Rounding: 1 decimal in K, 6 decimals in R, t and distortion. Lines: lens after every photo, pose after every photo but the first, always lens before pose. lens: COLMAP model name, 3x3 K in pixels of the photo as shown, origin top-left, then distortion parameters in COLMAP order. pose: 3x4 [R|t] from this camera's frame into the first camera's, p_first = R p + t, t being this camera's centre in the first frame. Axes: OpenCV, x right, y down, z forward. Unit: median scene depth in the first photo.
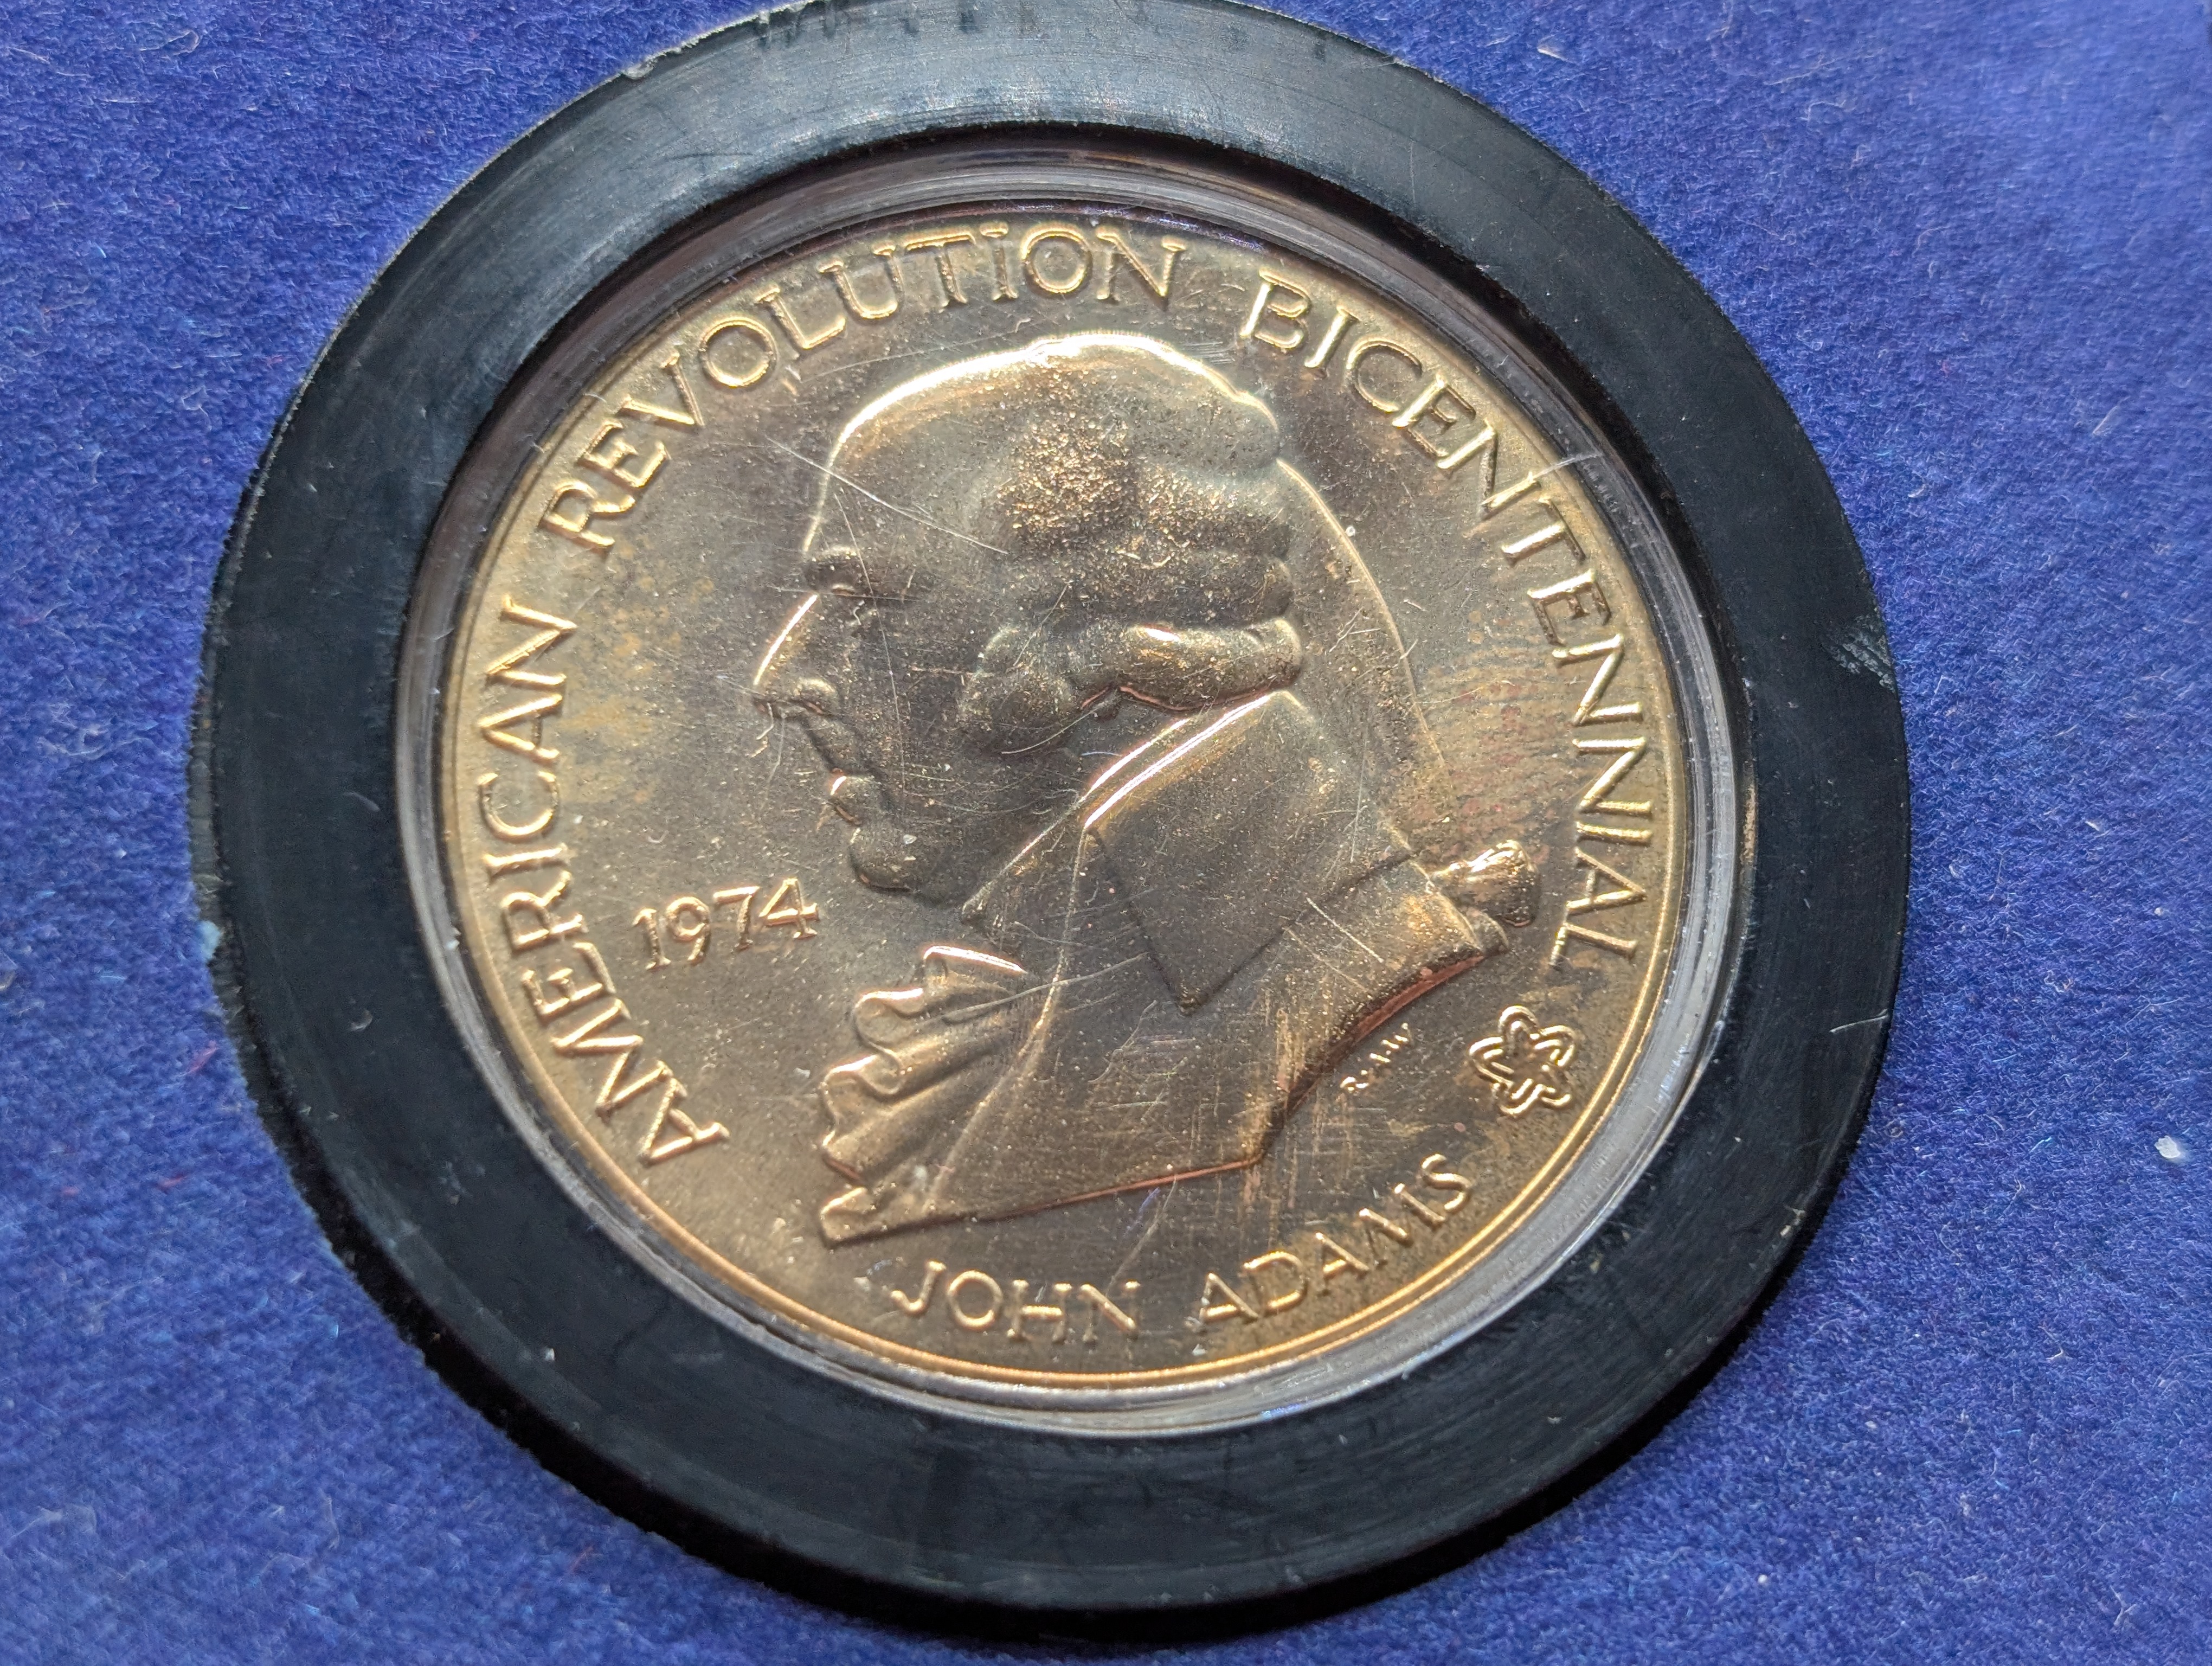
lens RADIAL K [[3213.7, 0, 1106.0], [0, 3213.7, 833.0], [0, 0, 1]] dist [0.165056, -0.833514]
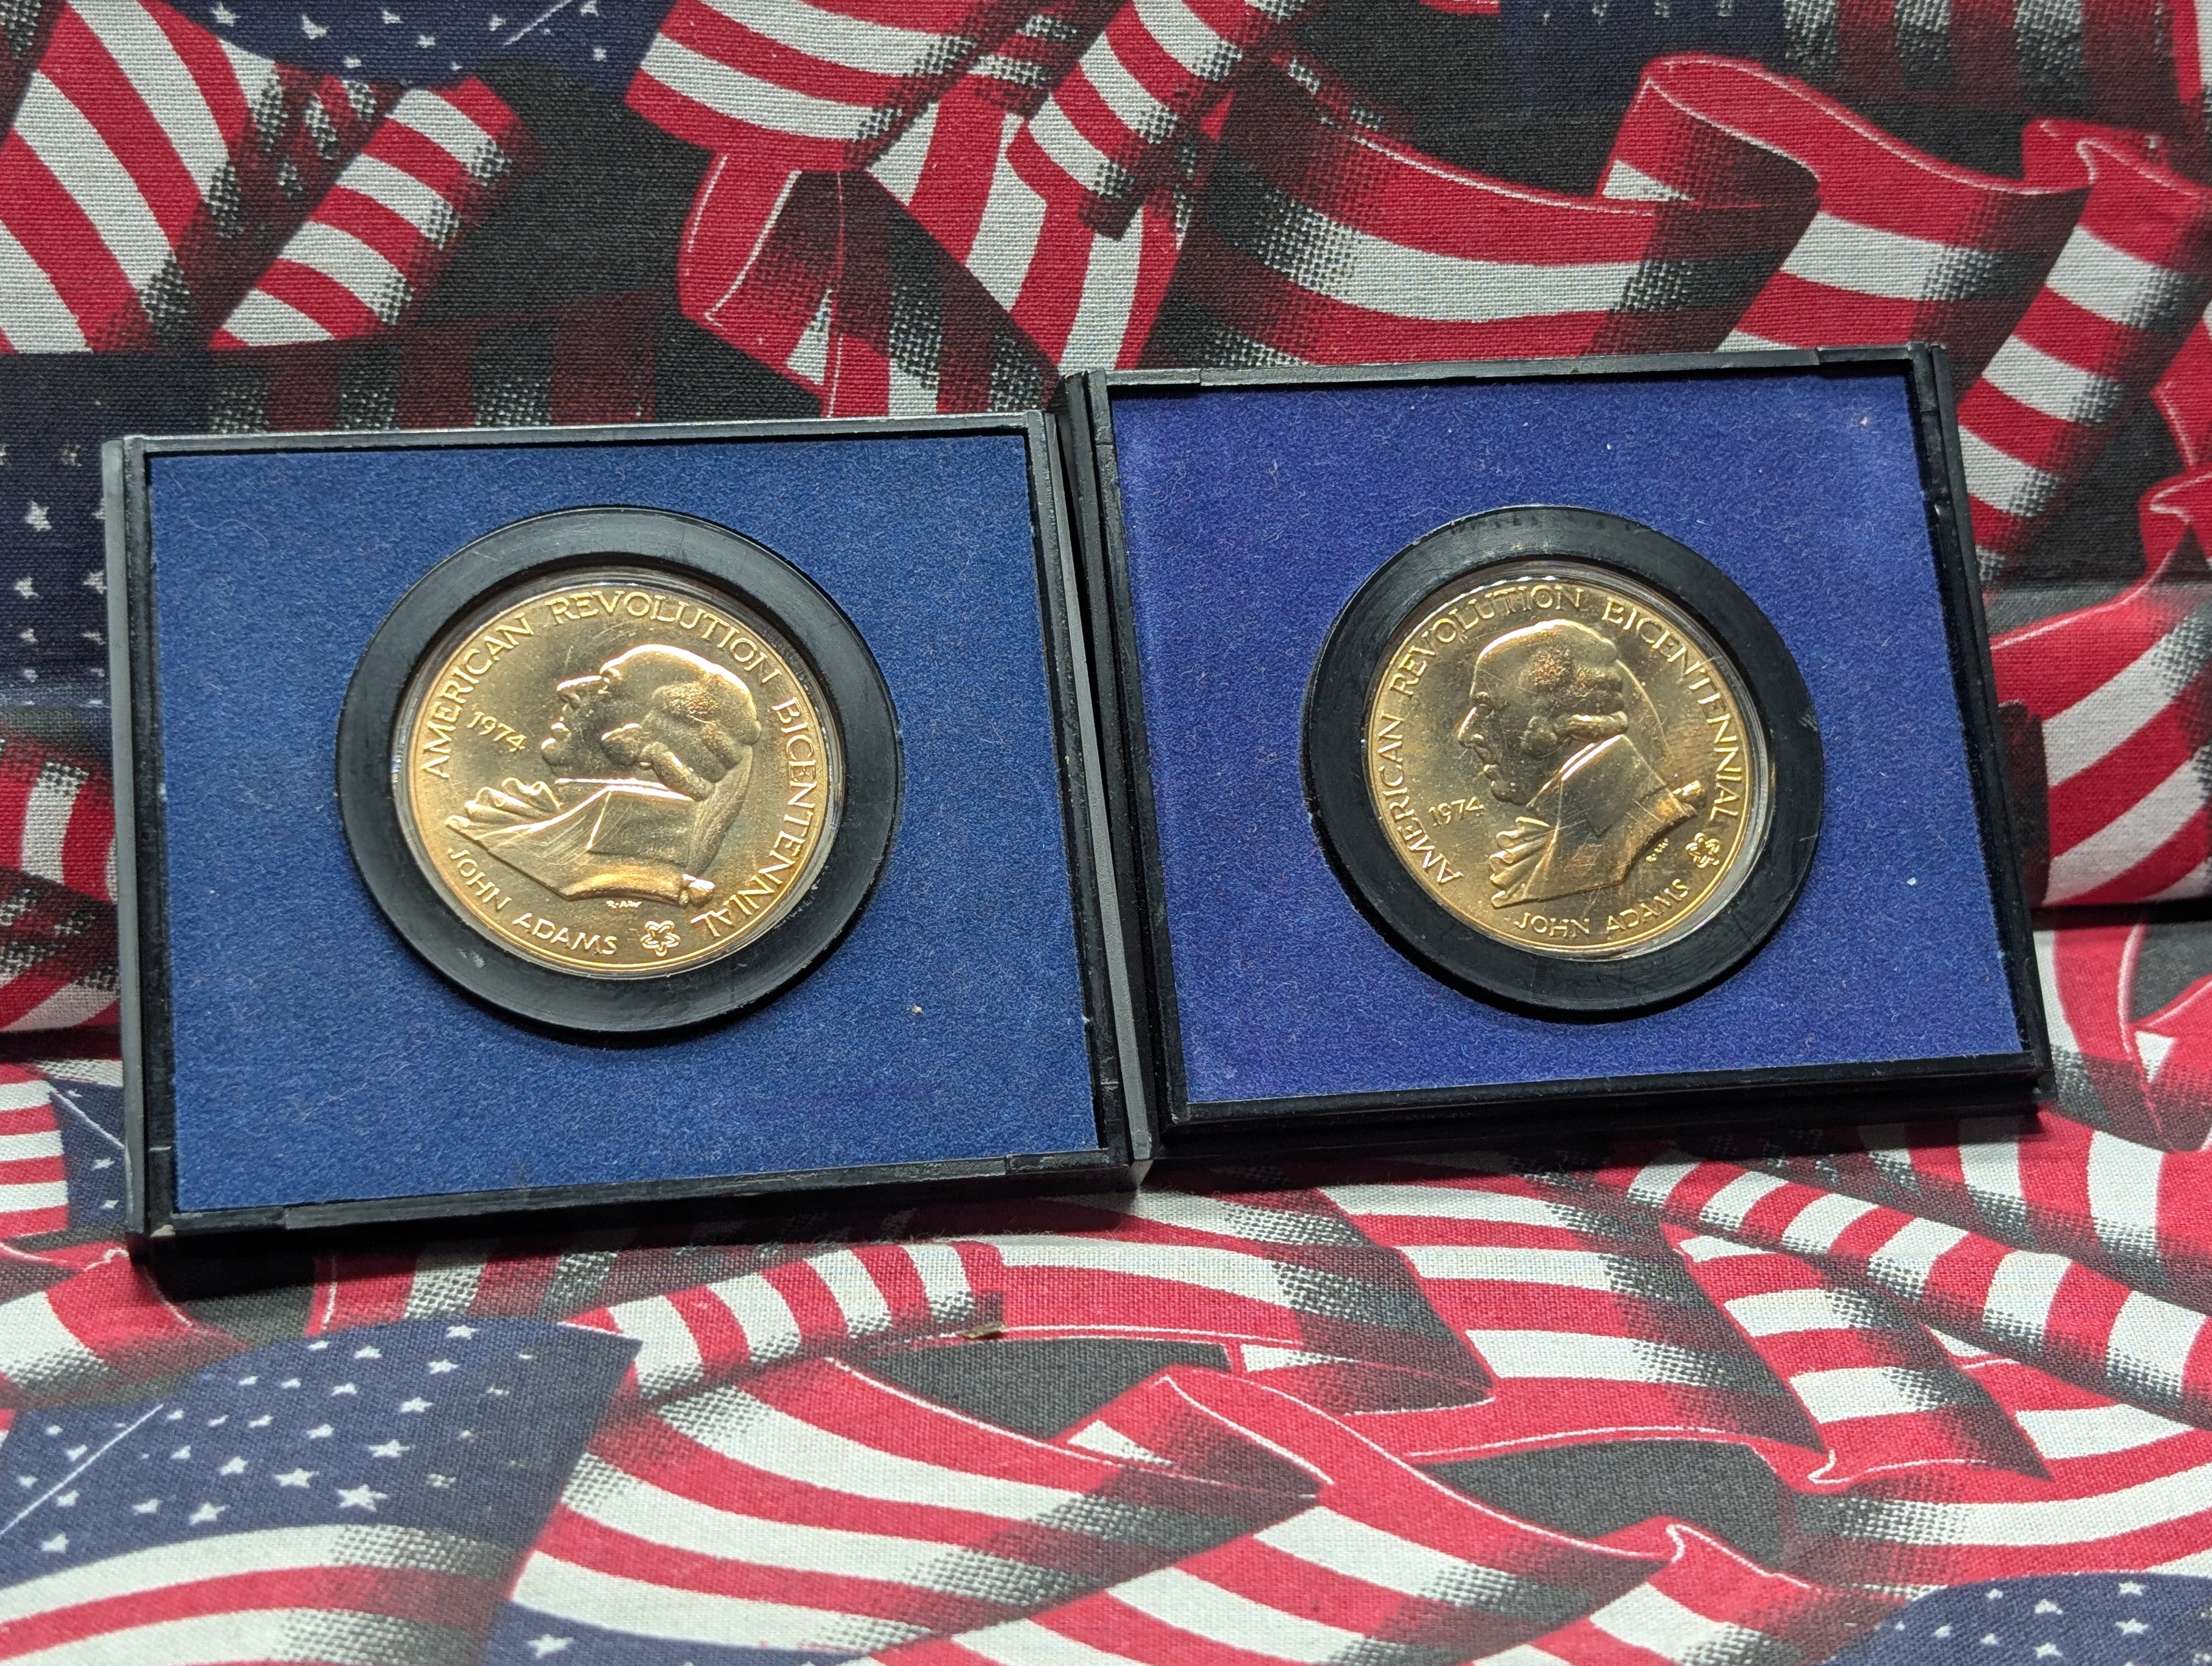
lens RADIAL K [[3137.0, 0, 1106.0], [0, 3137.0, 833.0], [0, 0, 1]] dist [0.200043, -0.005480]
pose [[0.999339, -0.017086, 0.032096, -0.551962], [0.016749, 0.999802, 0.010749, 0.009589], [-0.032273, -0.010204, 0.999427, -2.069163]]
